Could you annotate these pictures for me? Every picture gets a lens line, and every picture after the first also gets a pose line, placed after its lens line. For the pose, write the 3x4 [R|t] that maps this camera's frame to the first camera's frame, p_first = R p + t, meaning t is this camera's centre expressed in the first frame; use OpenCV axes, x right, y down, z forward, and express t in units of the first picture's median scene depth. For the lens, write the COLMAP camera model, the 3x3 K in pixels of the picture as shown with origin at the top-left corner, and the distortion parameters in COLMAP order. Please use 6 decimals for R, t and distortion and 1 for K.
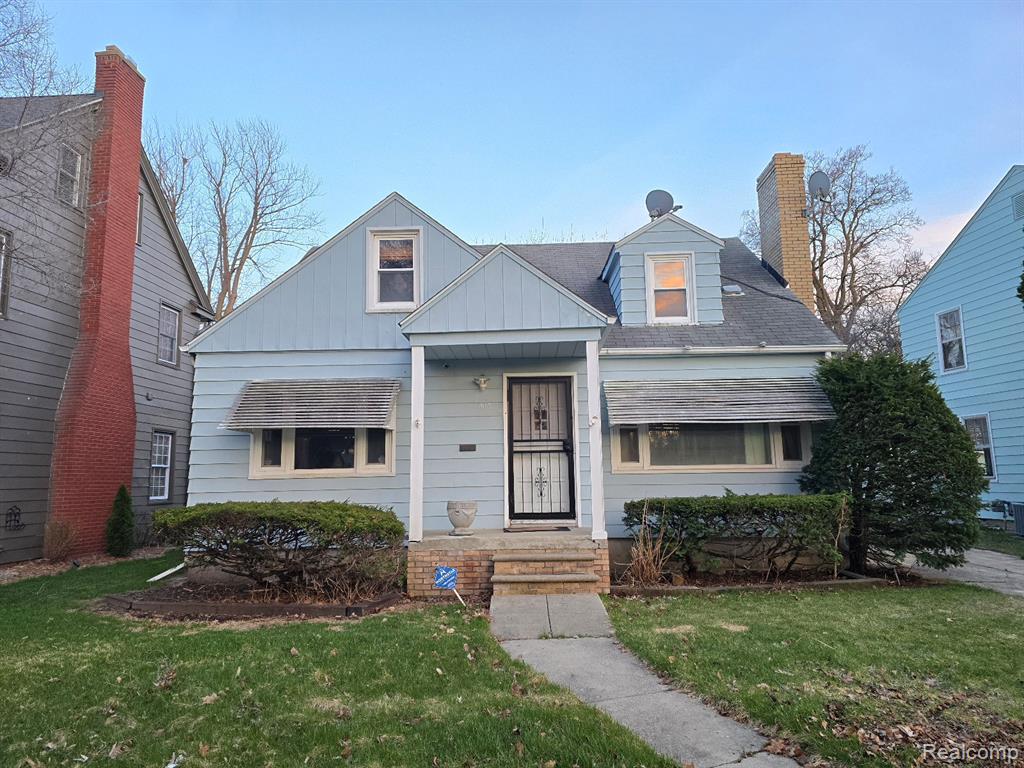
lens RADIAL K [[687.3, 0, 515.5], [0, 687.3, 382.3], [0, 0, 1]] dist [0.060253, -0.046023]
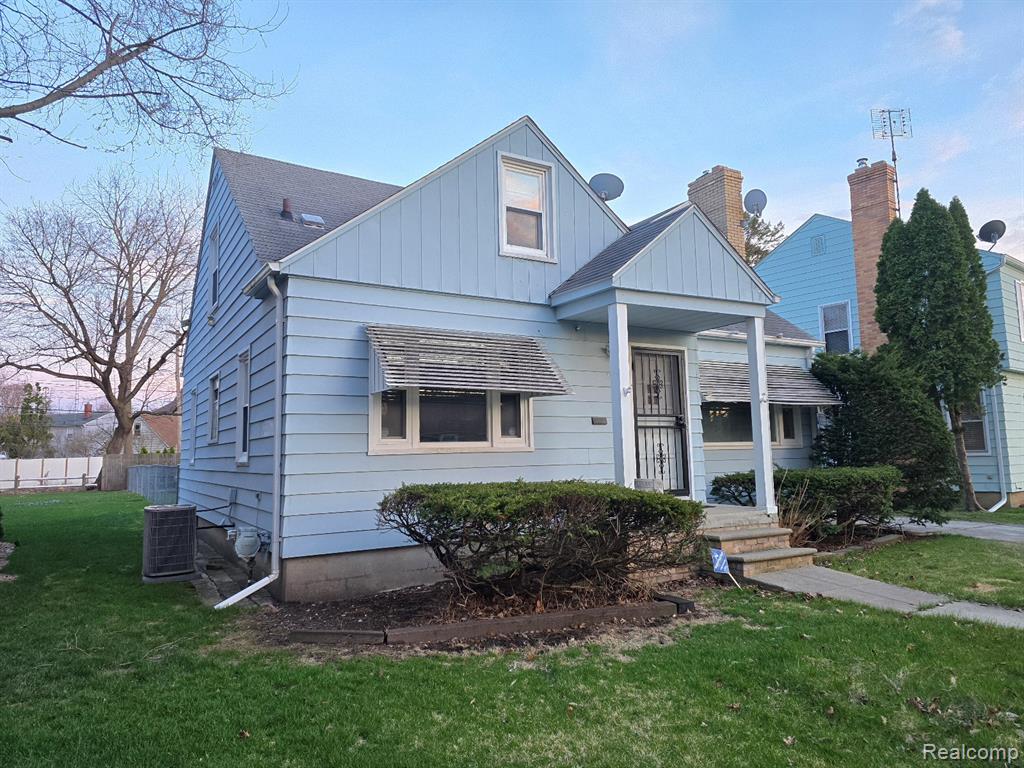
lens RADIAL K [[687.3, 0, 513.8], [0, 687.3, 382.4], [0, 0, 1]] dist [0.060253, -0.046023]
pose [[0.849891, 0.055066, 0.524074, -0.637886], [-0.069690, 0.997535, 0.008202, 0.044744], [-0.522331, -0.043493, 0.851633, 0.286665]]
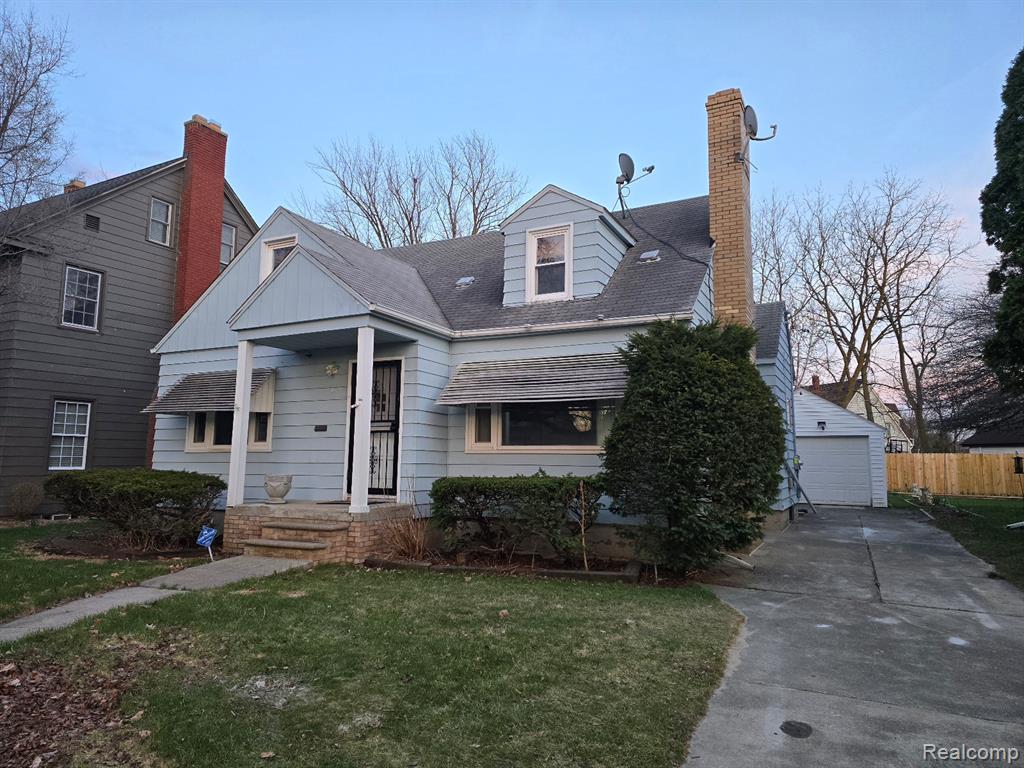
lens RADIAL K [[687.3, 0, 512.7], [0, 687.3, 378.3], [0, 0, 1]] dist [0.060253, -0.046023]
pose [[0.900042, -0.029402, -0.434811, 0.692785], [0.037103, 0.999269, 0.009232, 0.015594], [0.434222, -0.024442, 0.900474, 0.125973]]
